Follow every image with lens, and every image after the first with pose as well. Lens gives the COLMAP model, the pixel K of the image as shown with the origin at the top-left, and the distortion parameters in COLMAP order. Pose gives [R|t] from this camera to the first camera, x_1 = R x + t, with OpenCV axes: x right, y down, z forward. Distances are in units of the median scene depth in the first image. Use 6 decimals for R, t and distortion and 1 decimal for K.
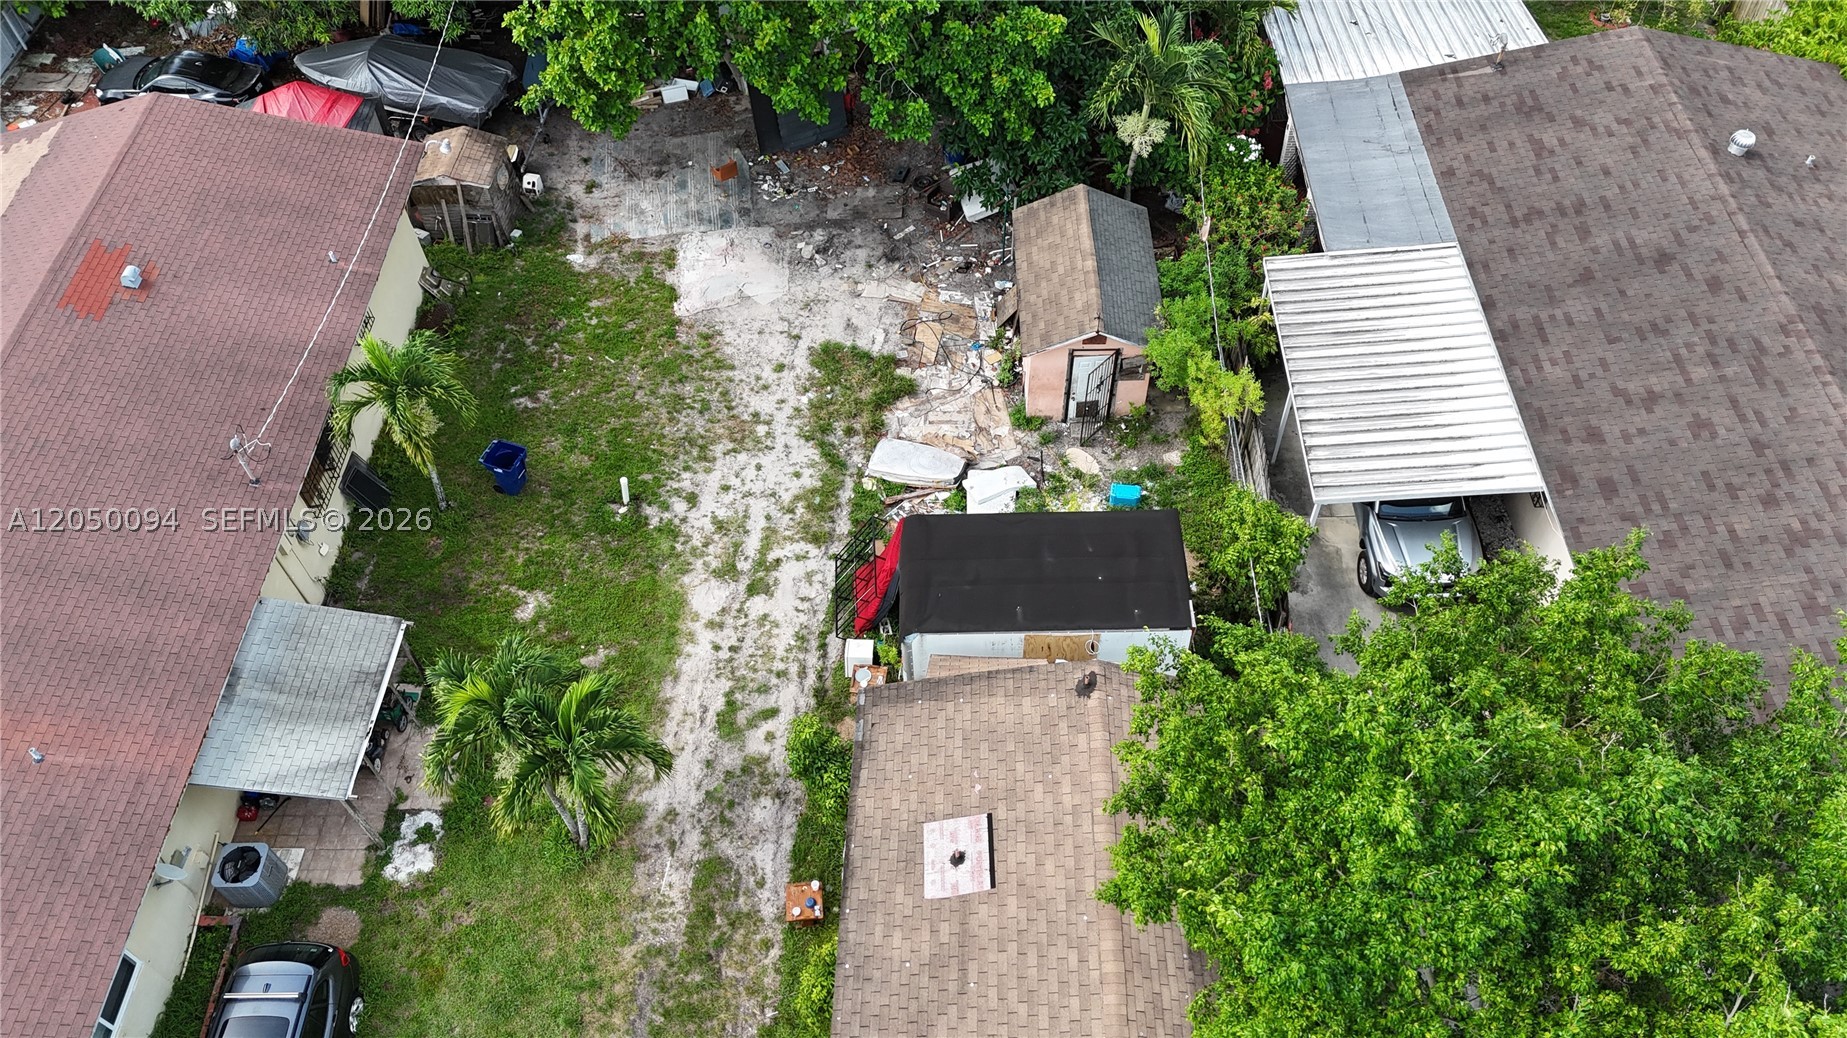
lens RADIAL K [[1319.0, 0, 934.4], [0, 1319.0, 524.7], [0, 0, 1]] dist [0.096156, -0.102398]
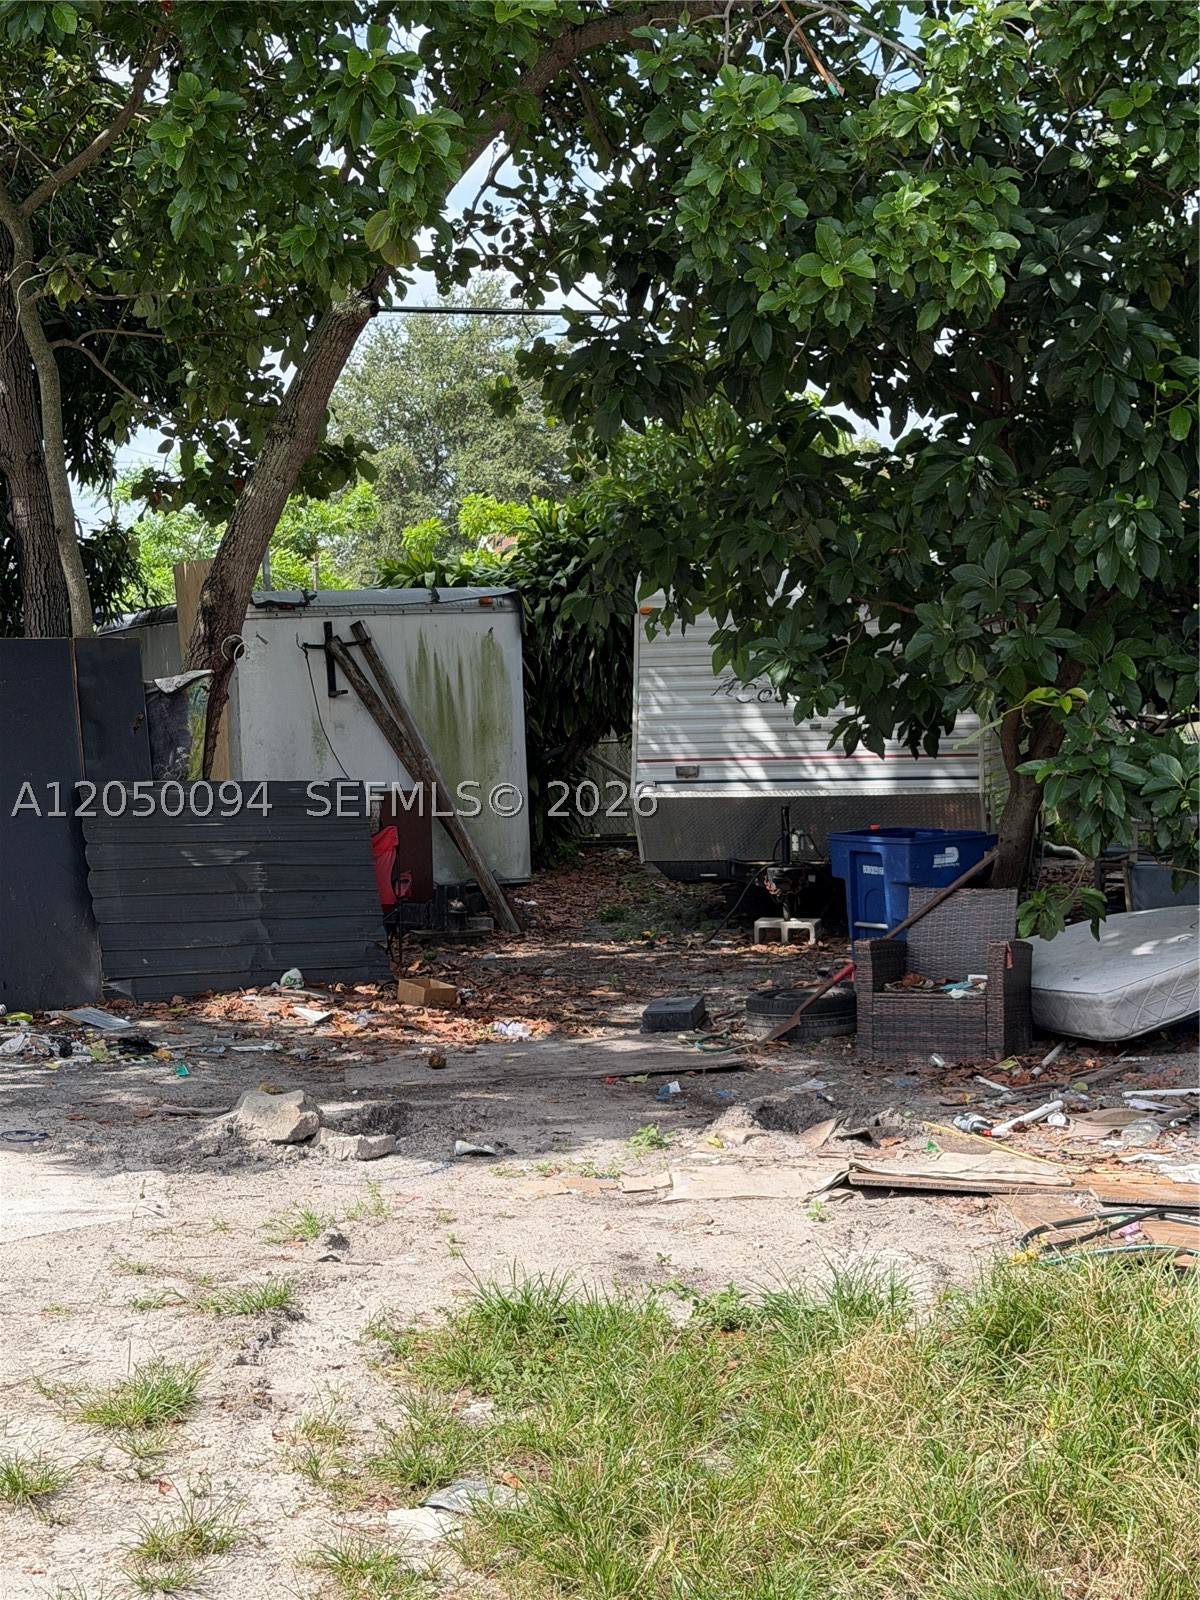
lens RADIAL K [[2535.3, 0, 596.7], [0, 2535.3, 806.7], [0, 0, 1]] dist [0.211194, -0.037114]
pose [[0.988970, -0.001645, 0.148110, -0.121612], [0.112419, 0.659412, -0.743329, 0.015987], [-0.096442, 0.751780, 0.652323, 0.884907]]
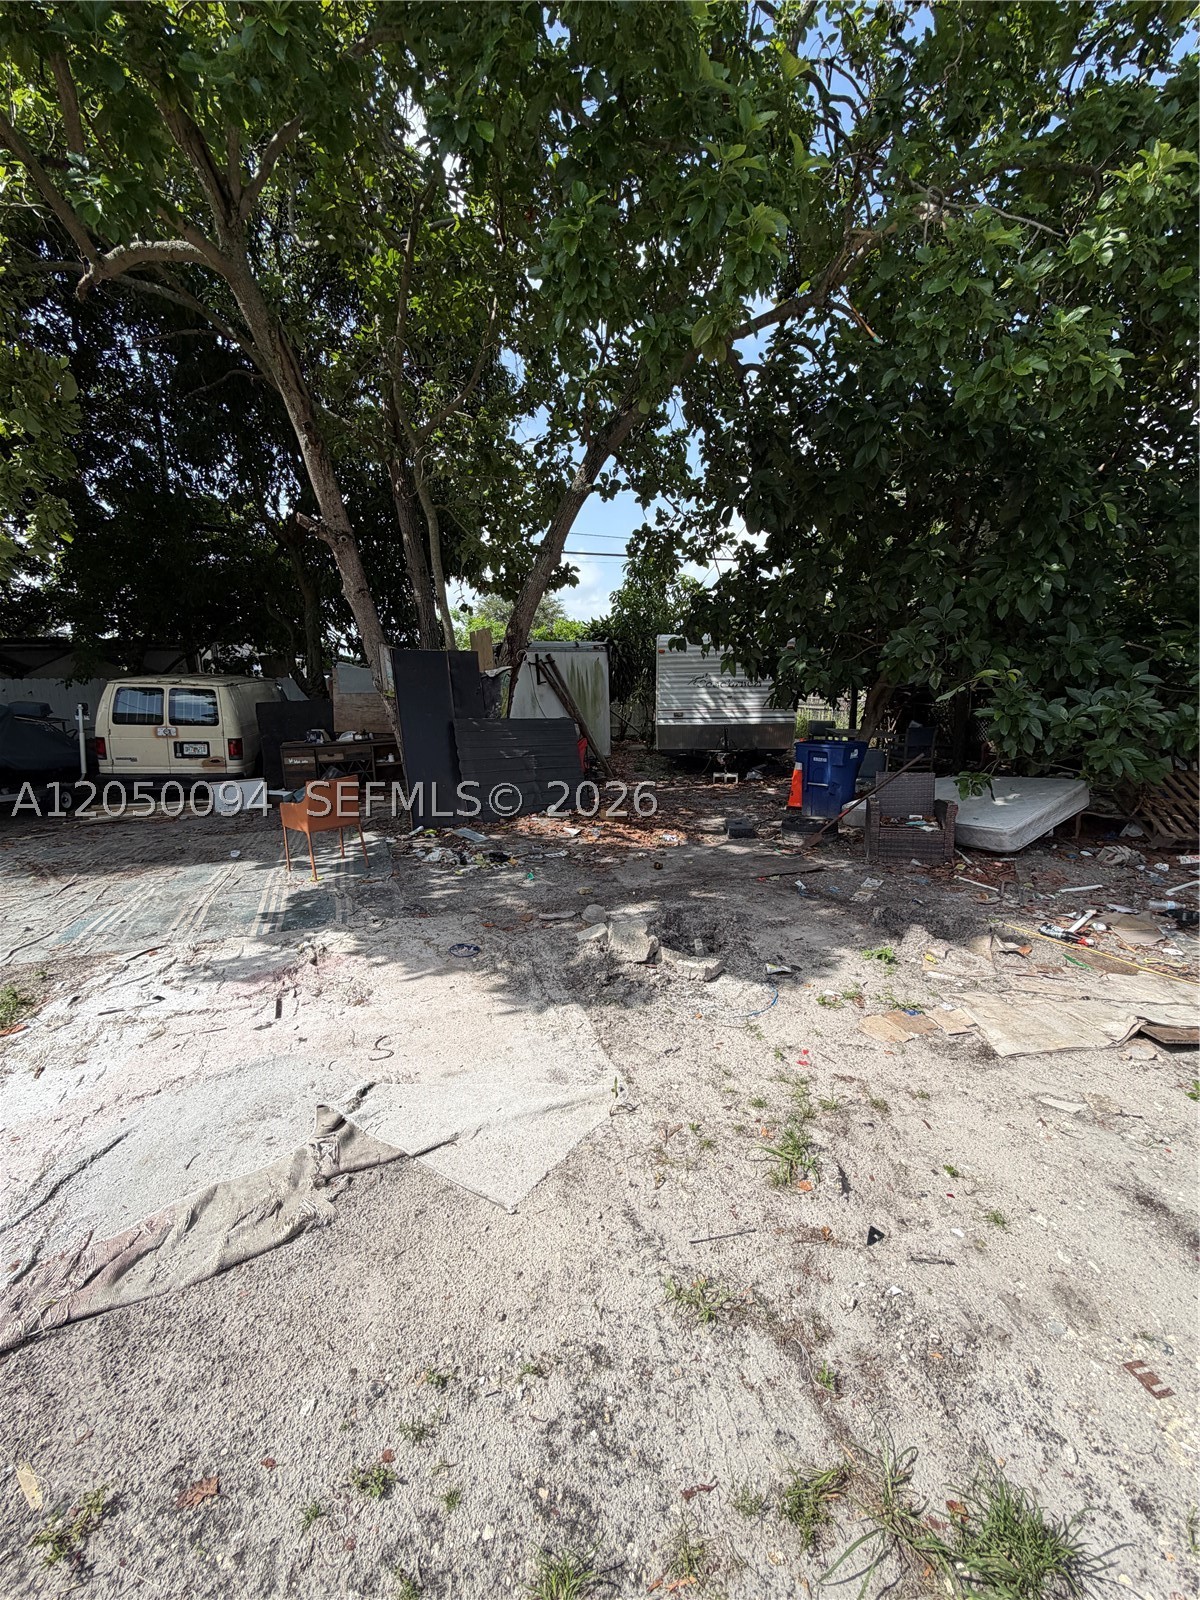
lens RADIAL K [[629.0, 0, 605.8], [0, 629.0, 795.3], [0, 0, 1]] dist [-0.005674, 0.000140]
pose [[0.968475, -0.029497, 0.247360, -0.152768], [0.188144, 0.737429, -0.648691, -0.173504], [-0.163276, 0.674780, 0.719731, 1.047106]]
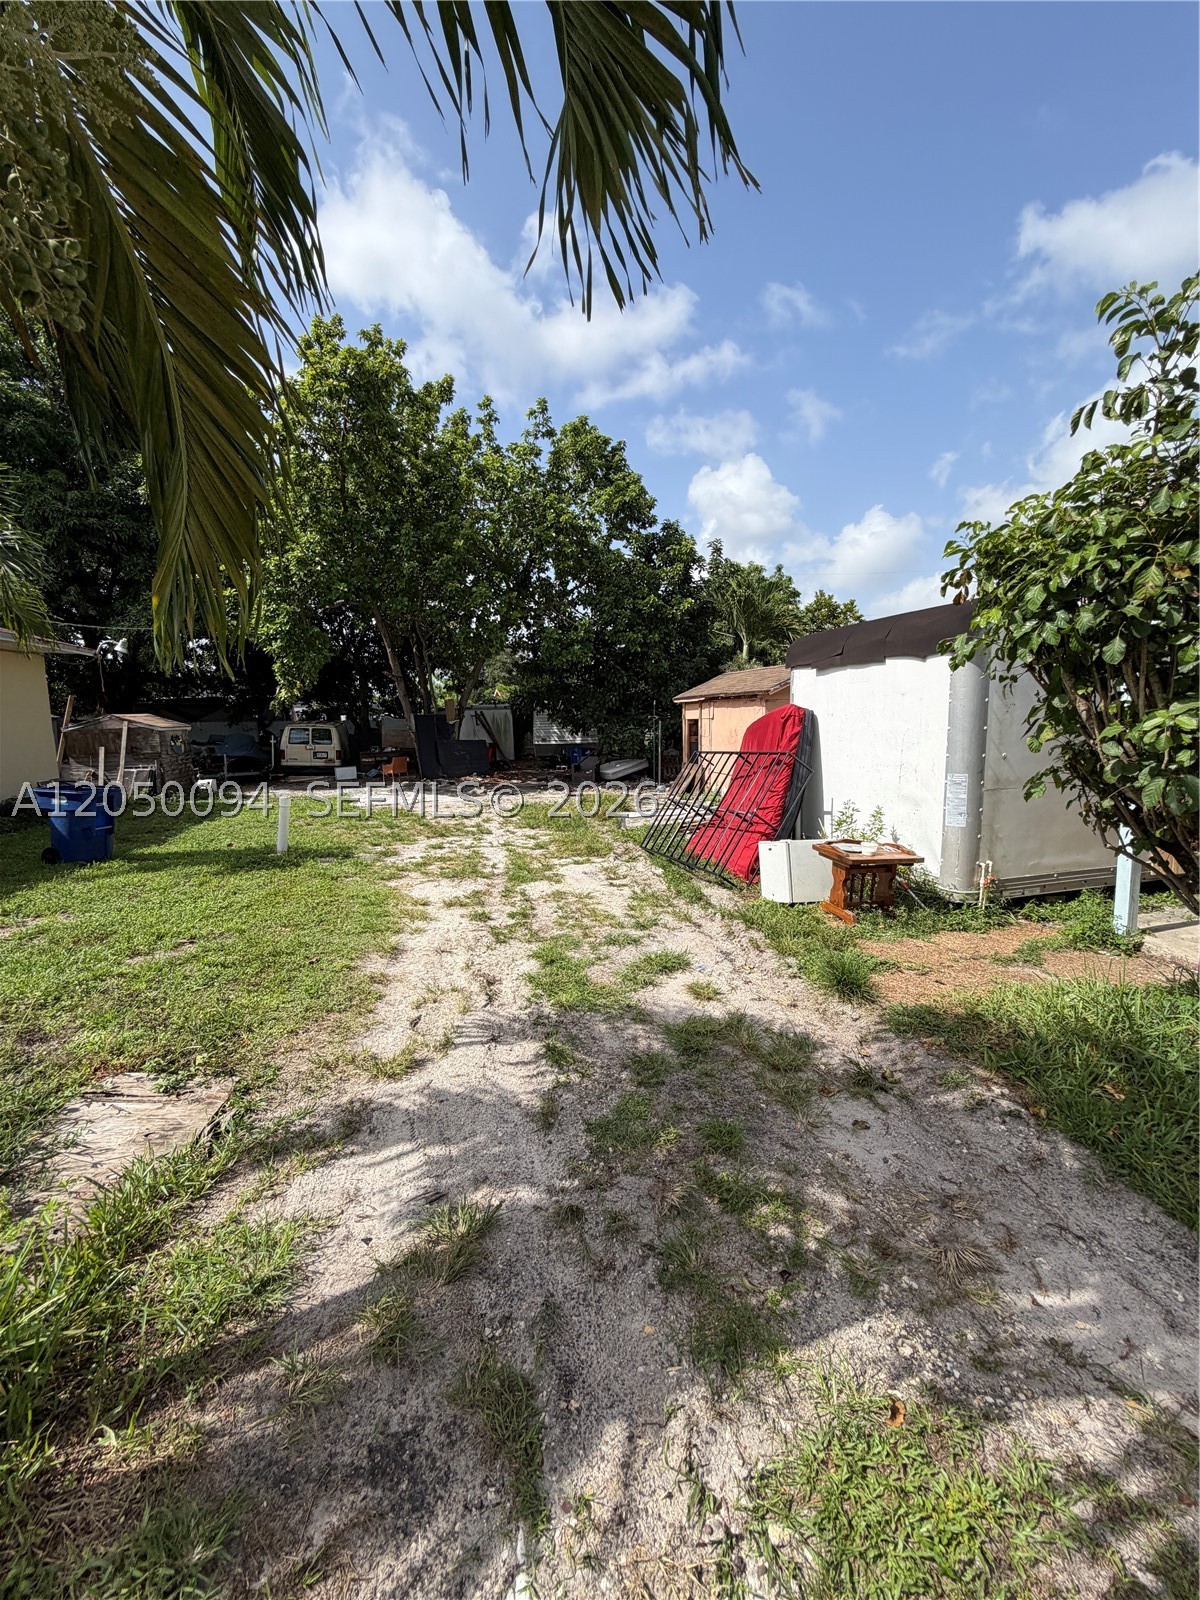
lens RADIAL K [[629.0, 0, 605.8], [0, 629.0, 795.3], [0, 0, 1]] dist [-0.005674, 0.000140]
pose [[0.960167, -0.025373, 0.278274, -0.165492], [0.214585, 0.704824, -0.676148, 0.197231], [-0.178979, 0.708928, 0.682194, 0.741240]]
